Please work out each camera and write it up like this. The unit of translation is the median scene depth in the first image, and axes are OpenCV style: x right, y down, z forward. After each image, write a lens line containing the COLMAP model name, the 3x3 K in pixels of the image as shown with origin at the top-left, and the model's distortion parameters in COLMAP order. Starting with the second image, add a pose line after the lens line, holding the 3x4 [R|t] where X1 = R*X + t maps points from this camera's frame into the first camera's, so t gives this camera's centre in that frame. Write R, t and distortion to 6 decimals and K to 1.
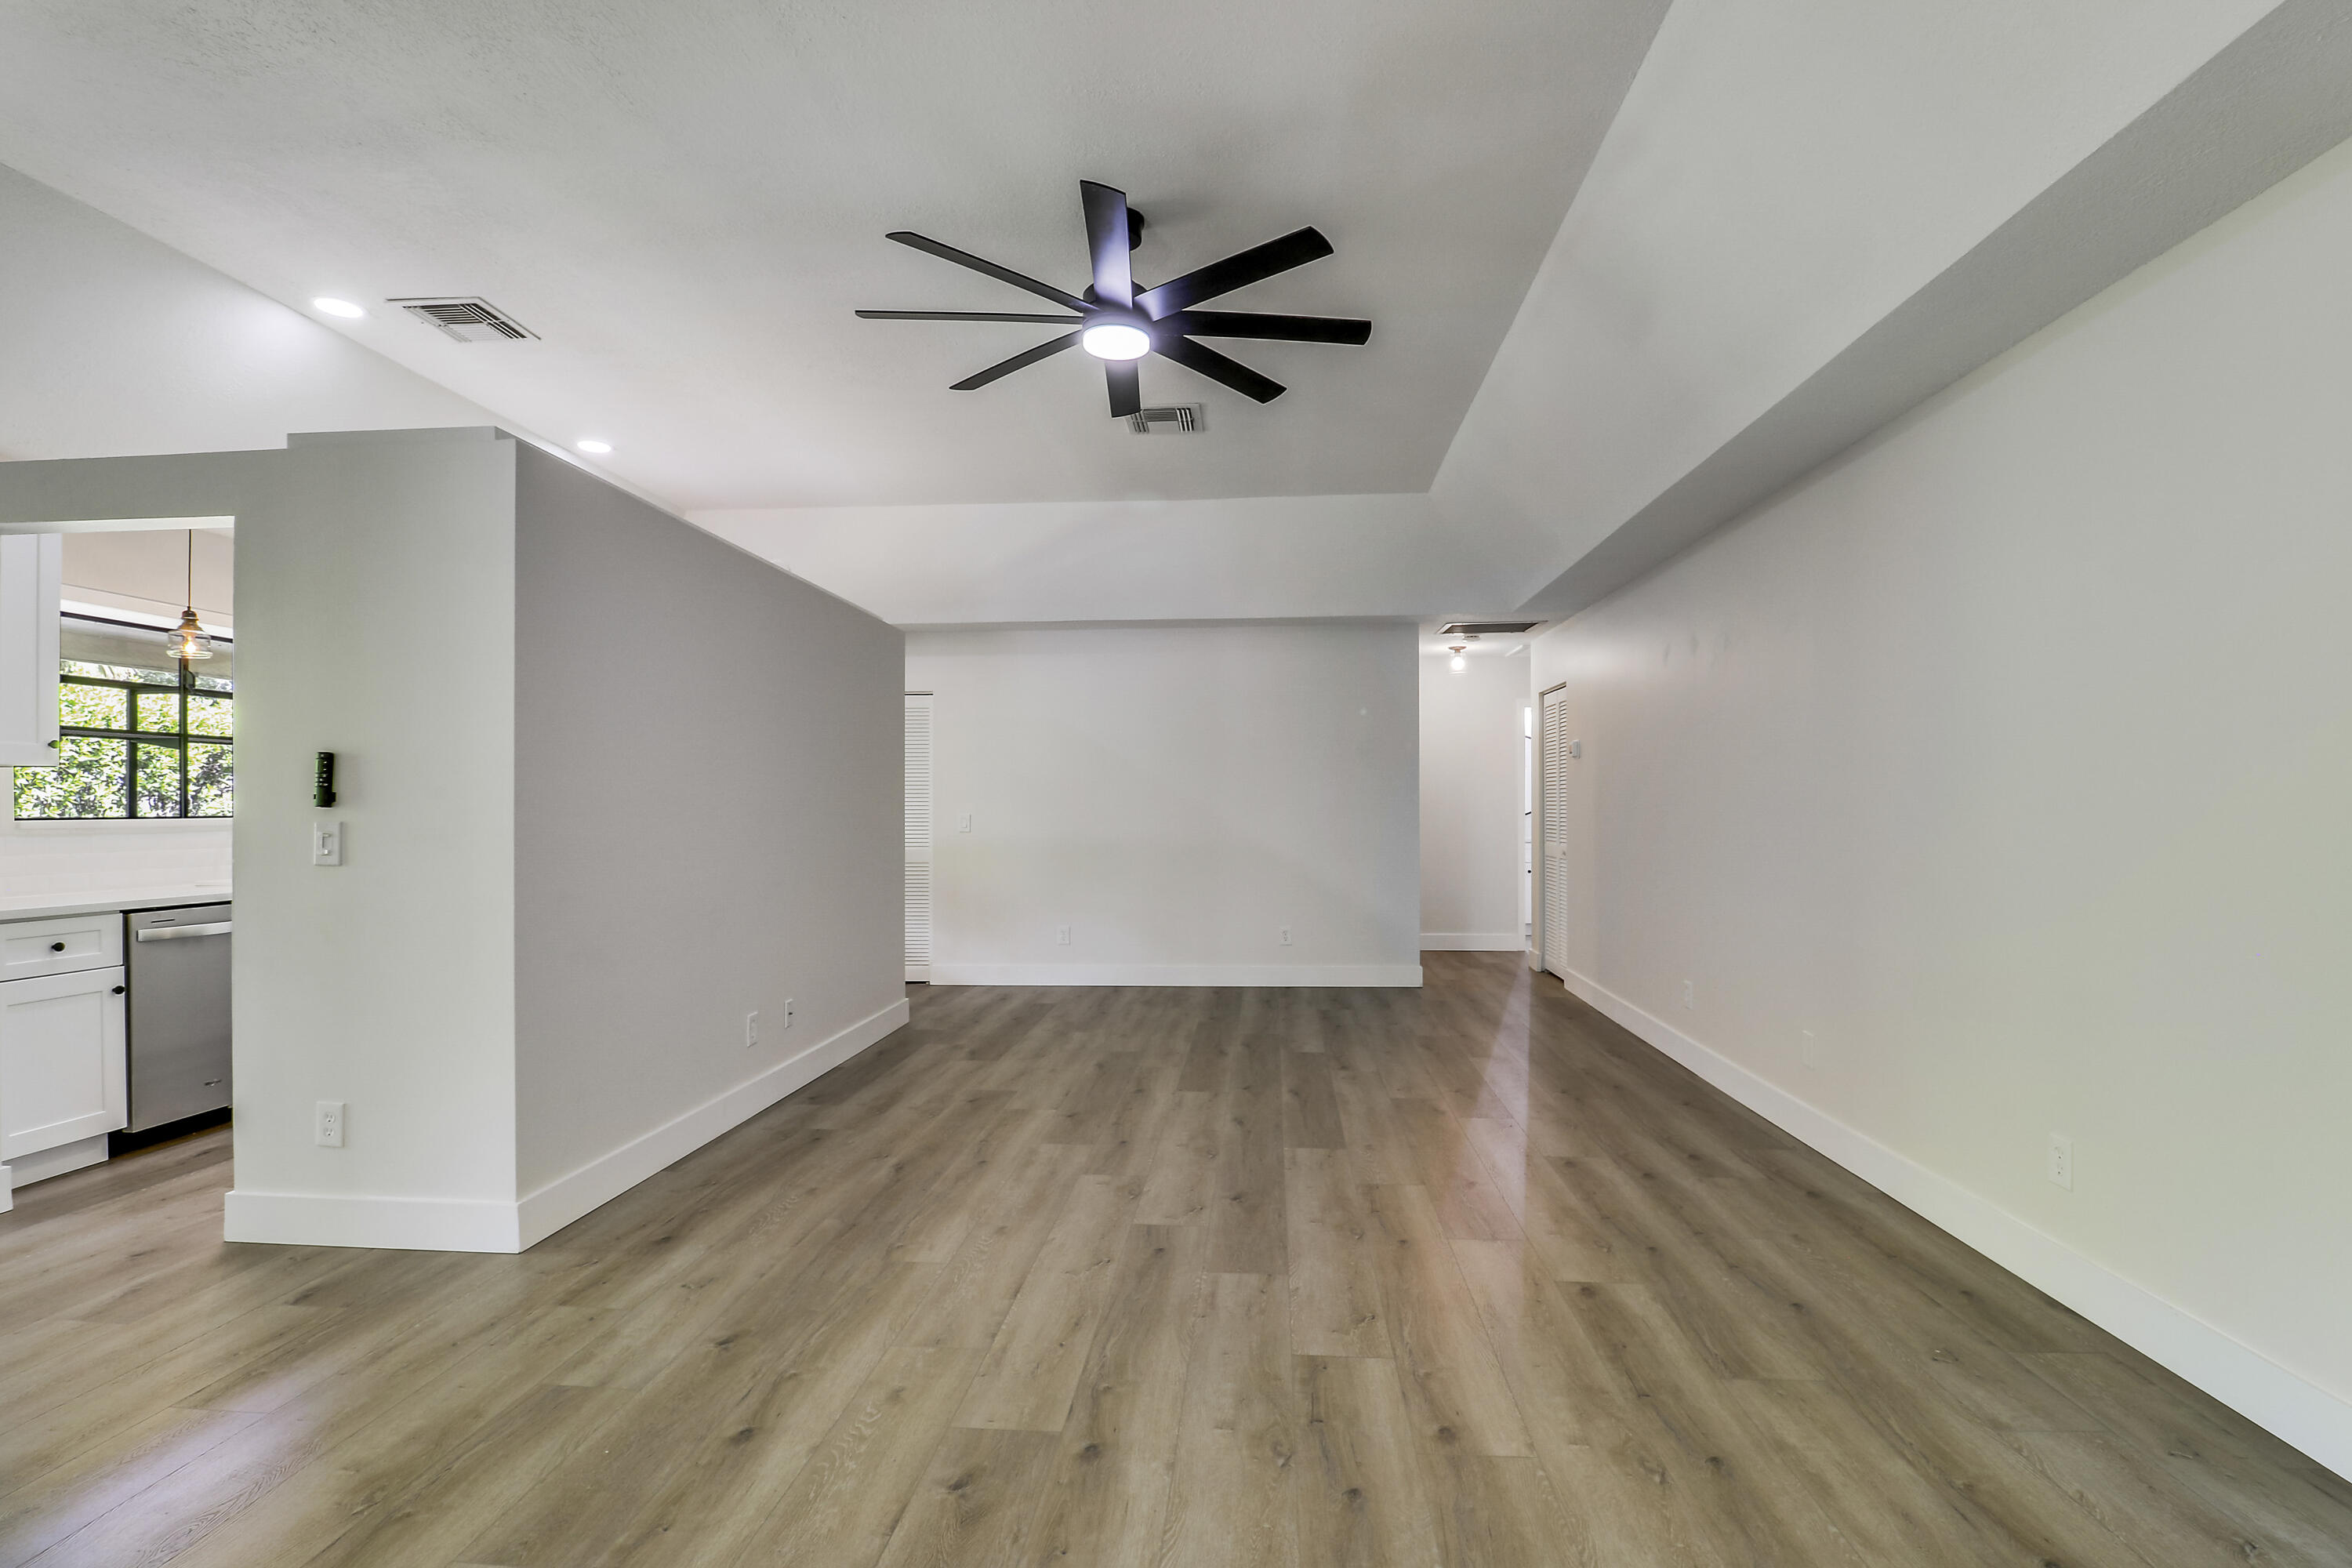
lens RADIAL K [[1112.9, 0, 1169.3], [0, 1112.9, 771.7], [0, 0, 1]] dist [0.002531, -0.010181]
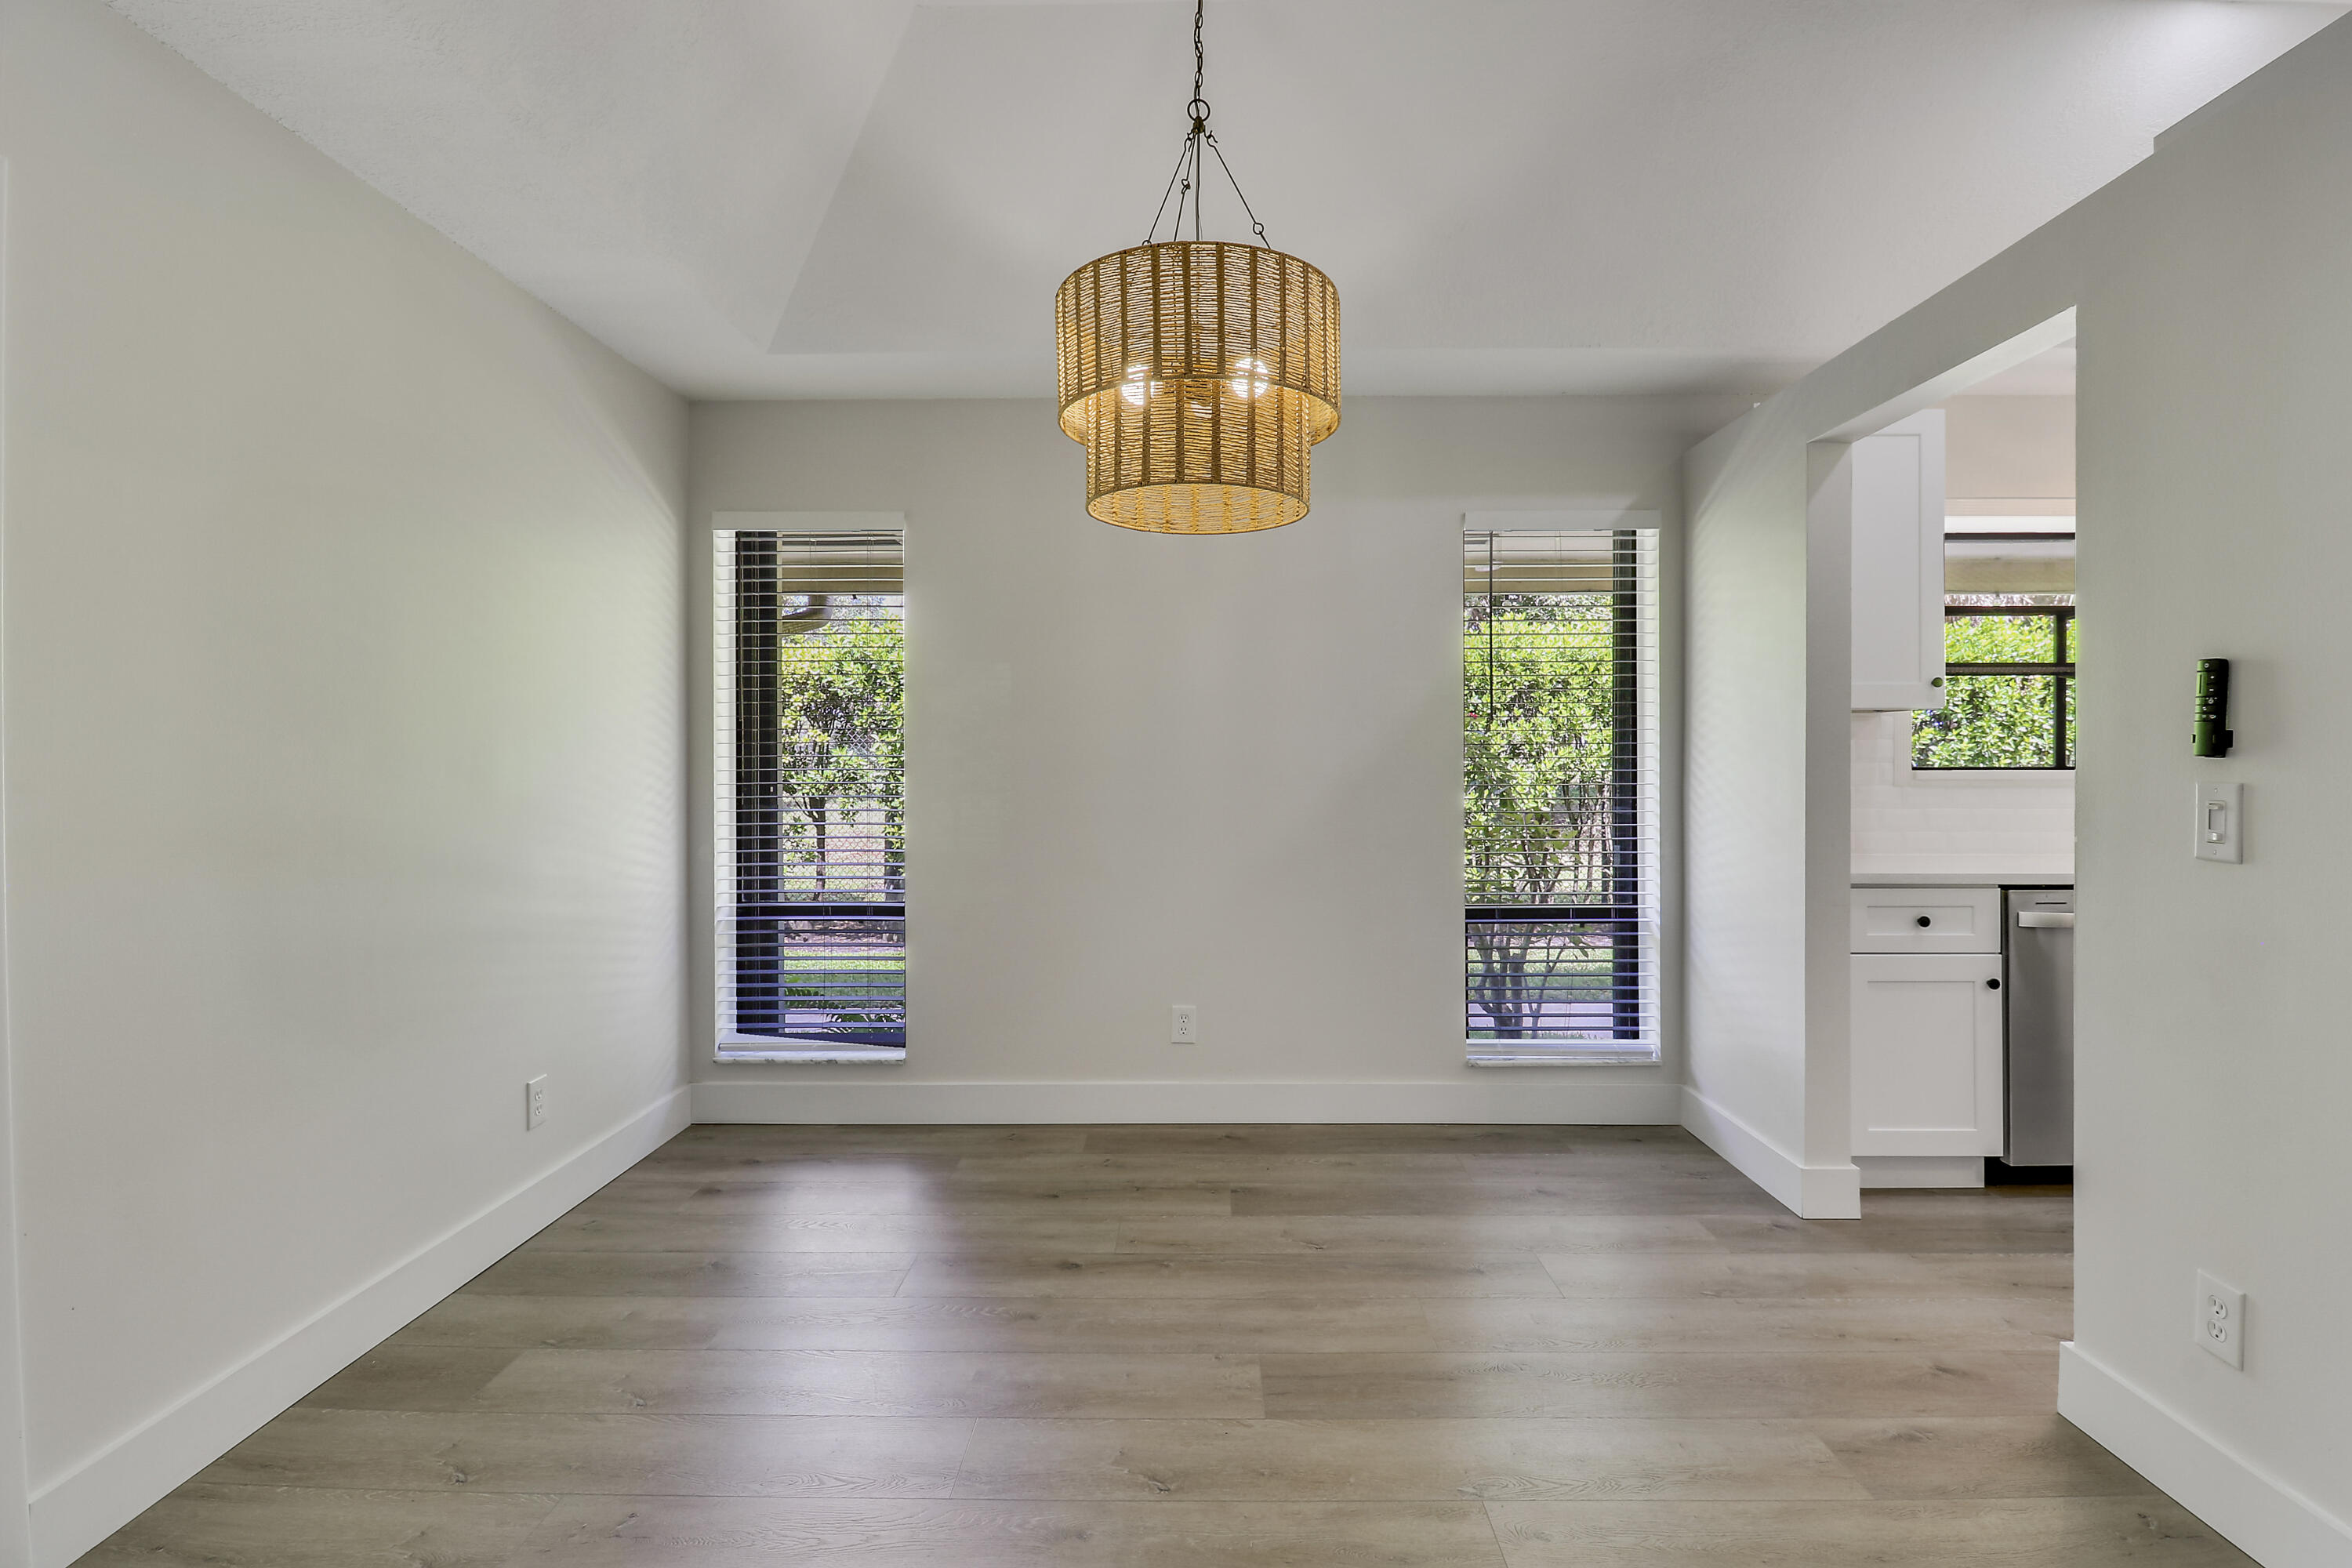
lens RADIAL K [[1112.9, 0, 1169.3], [0, 1112.9, 771.7], [0, 0, 1]] dist [0.002531, -0.010181]
pose [[0.071955, 0.015858, -0.997282, -0.236595], [0.031607, 0.999335, 0.018171, 0.012385], [0.996907, -0.032829, 0.071406, 0.429343]]
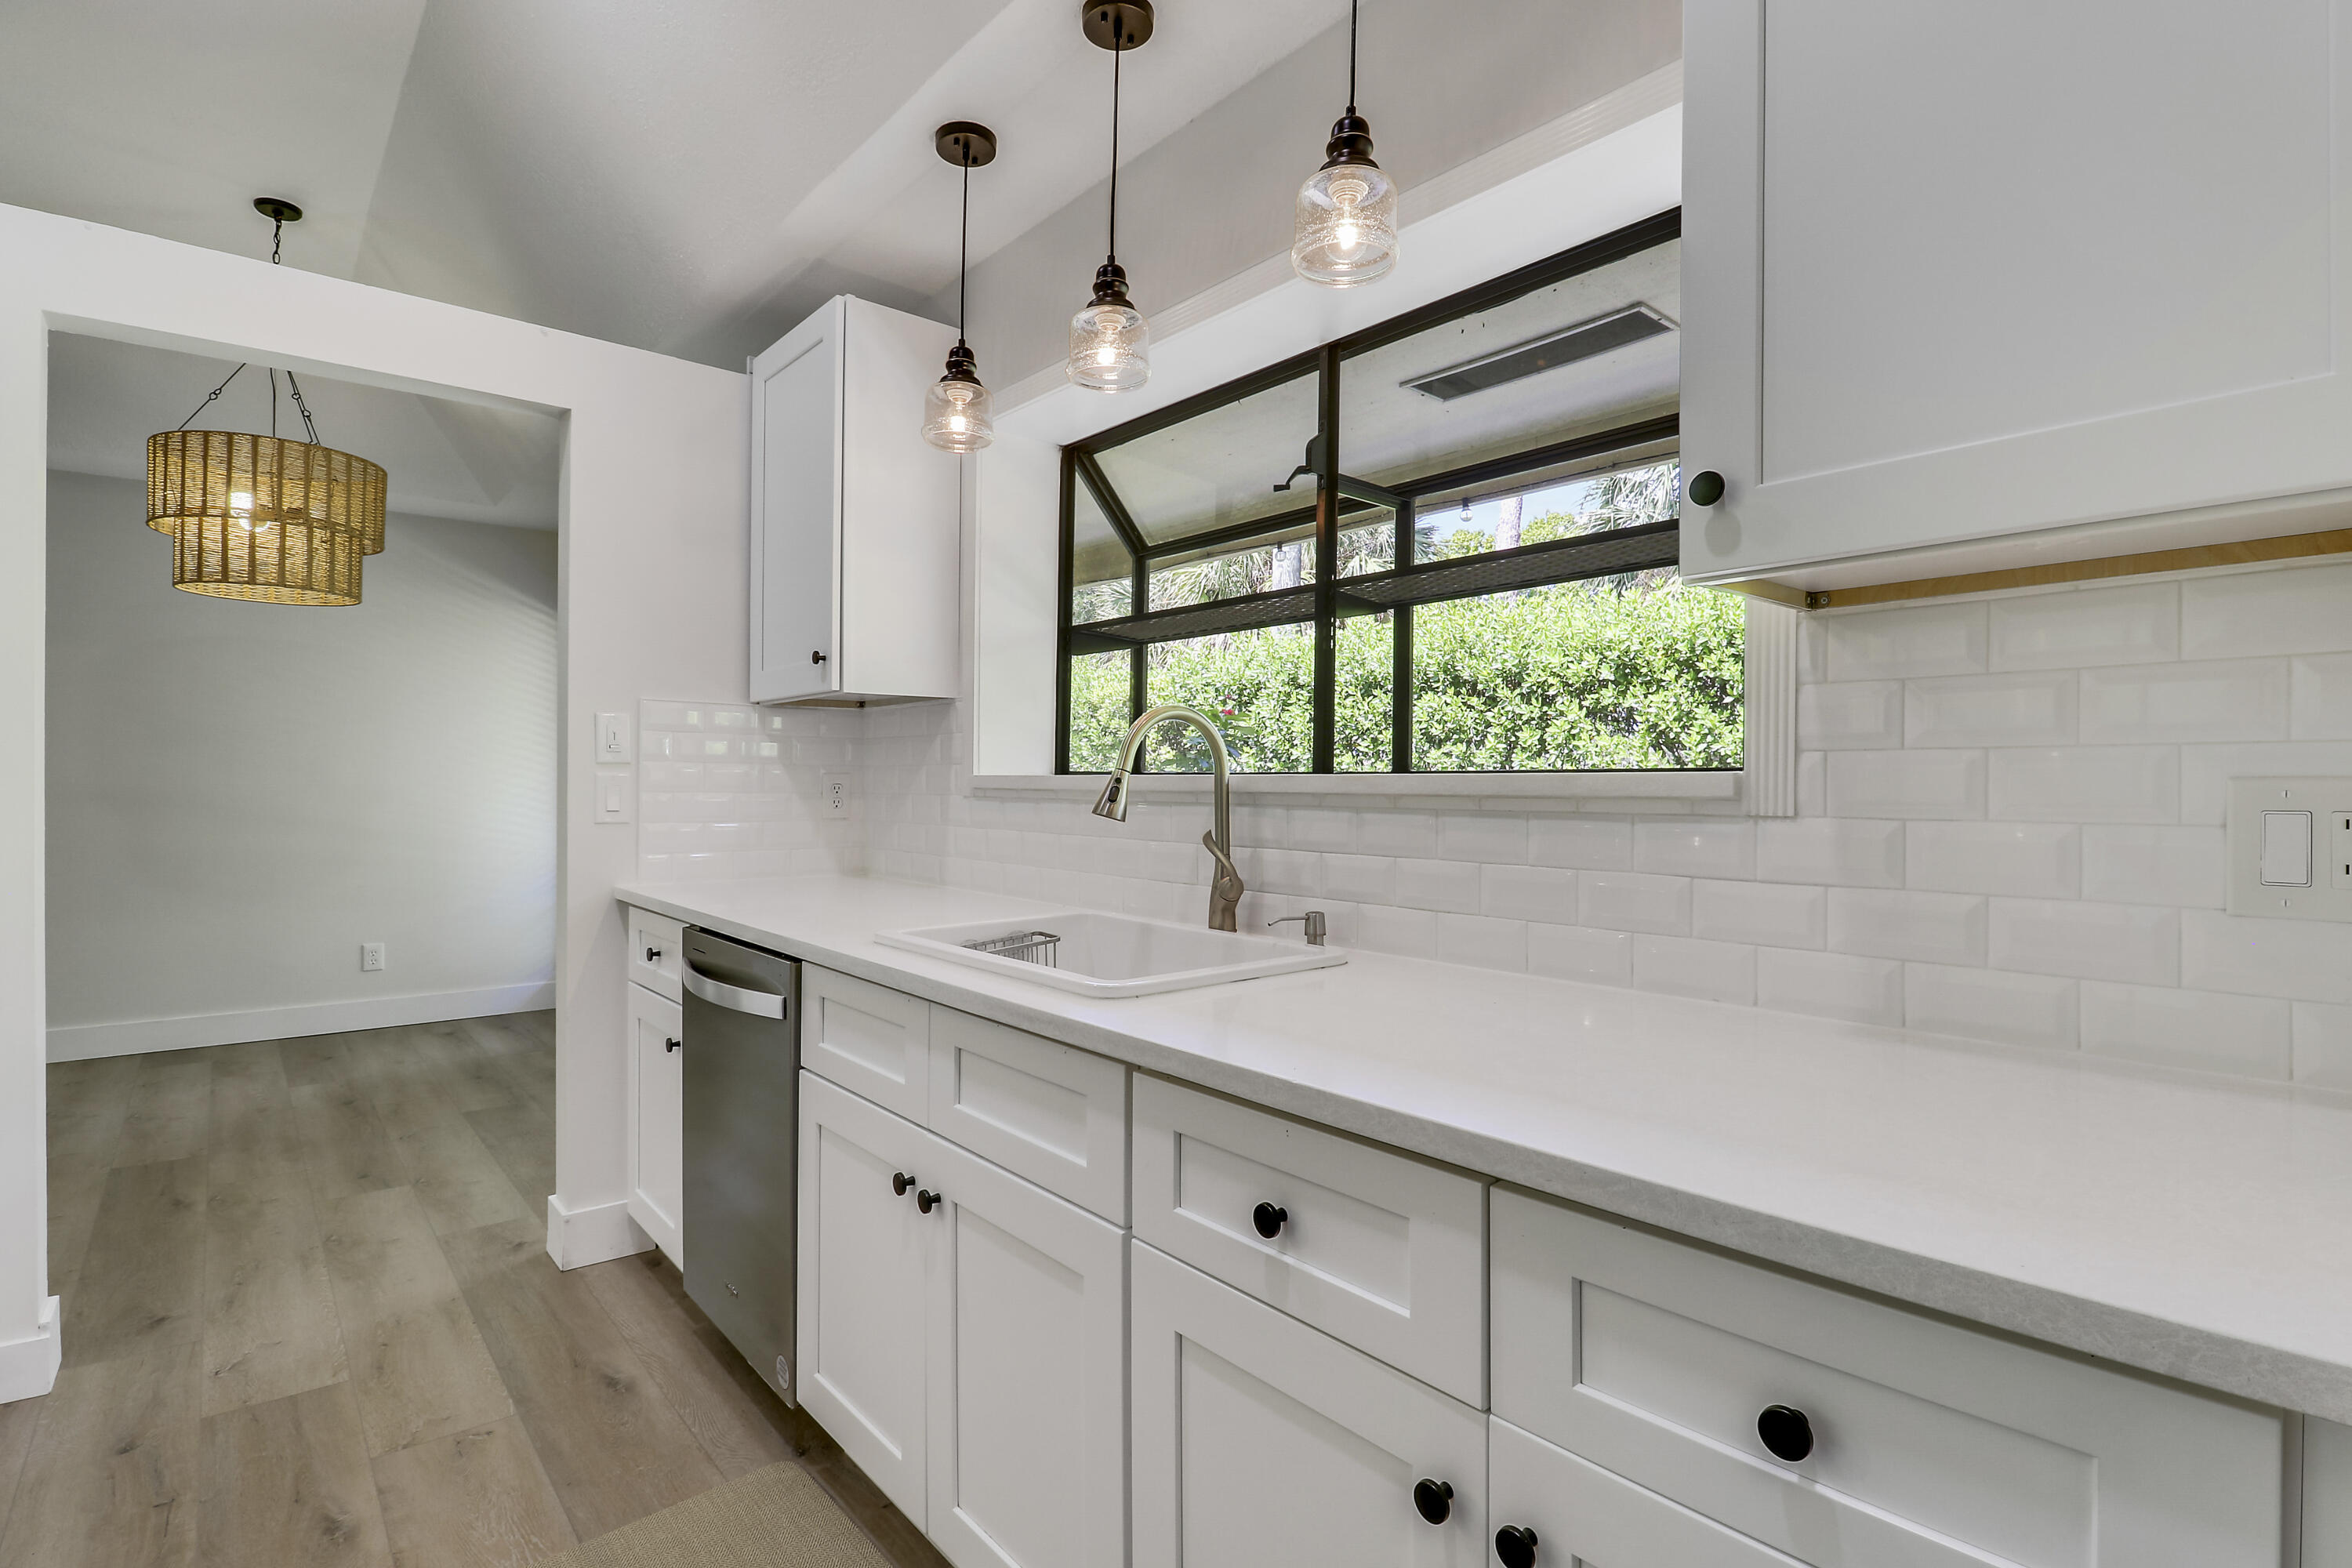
lens RADIAL K [[1112.9, 0, 1169.3], [0, 1112.9, 771.7], [0, 0, 1]] dist [0.002531, -0.010181]
pose [[-0.705654, -0.003373, -0.708548, -0.845416], [0.021273, 0.999437, -0.025944, 0.074647], [0.708237, -0.033380, -0.705185, 1.998229]]
